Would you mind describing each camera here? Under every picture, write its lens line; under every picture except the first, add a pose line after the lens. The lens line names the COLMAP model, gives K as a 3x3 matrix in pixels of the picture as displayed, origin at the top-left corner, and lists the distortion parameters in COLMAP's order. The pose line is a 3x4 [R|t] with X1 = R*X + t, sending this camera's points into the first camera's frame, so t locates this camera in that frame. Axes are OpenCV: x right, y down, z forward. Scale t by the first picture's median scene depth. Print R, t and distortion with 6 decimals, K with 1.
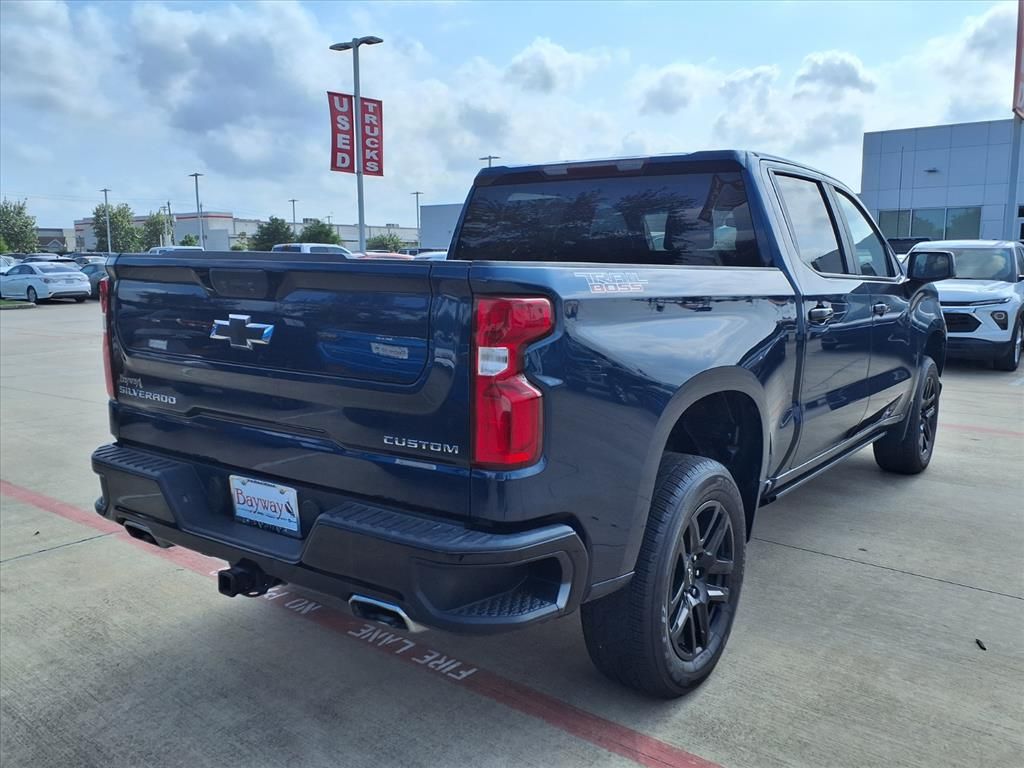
lens RADIAL K [[866.0, 0, 512.0], [0, 866.0, 384.0], [0, 0, 1]] dist [0.050987, -0.075602]
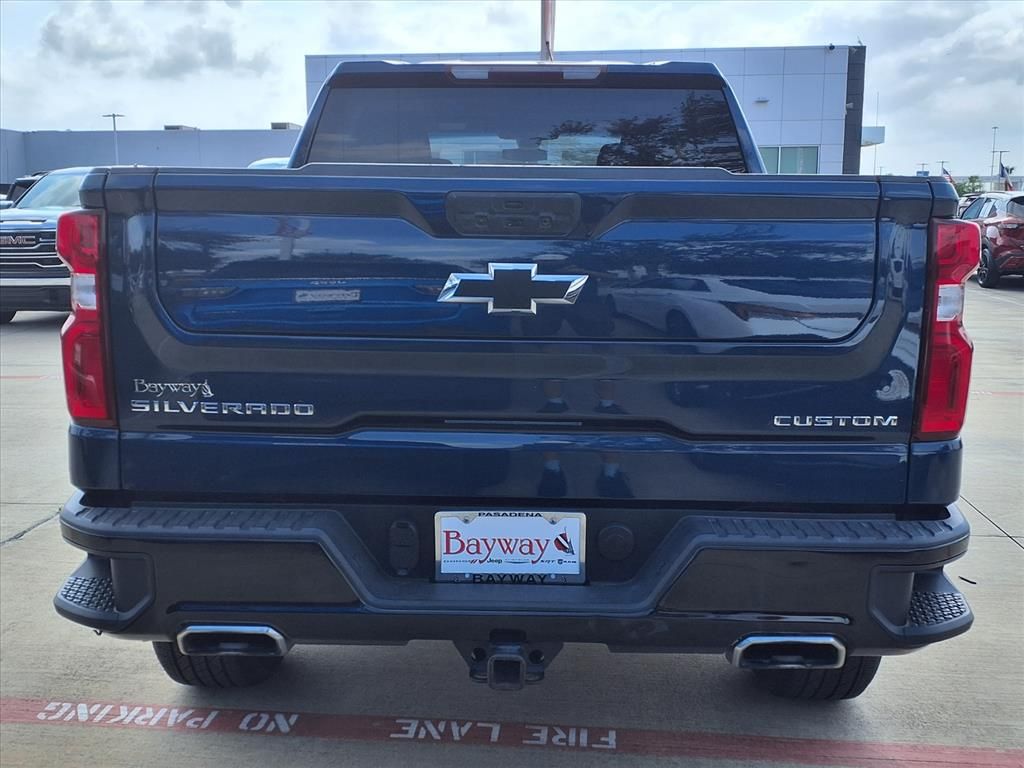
lens RADIAL K [[1103.7, 0, 515.5], [0, 1103.7, 392.0], [0, 0, 1]] dist [0.184616, -0.509189]
pose [[0.825679, -0.088348, 0.557179, -0.732932], [0.077781, 0.996057, 0.042674, -0.016359], [-0.558752, 0.008103, 0.829295, 0.277984]]
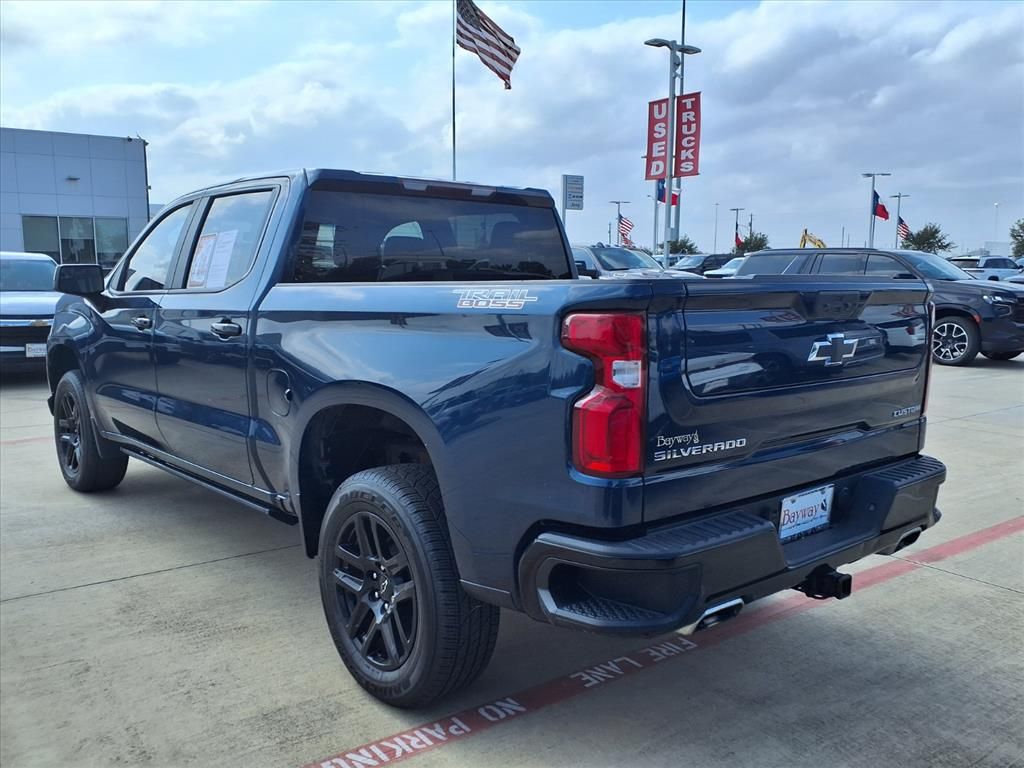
lens RADIAL K [[866.0, 0, 512.0], [0, 866.0, 384.0], [0, 0, 1]] dist [0.050987, -0.075602]
pose [[0.238068, -0.125630, 0.963089, -1.345705], [0.135170, 0.986235, 0.095237, -0.162878], [-0.961797, 0.107508, 0.251772, 1.038391]]
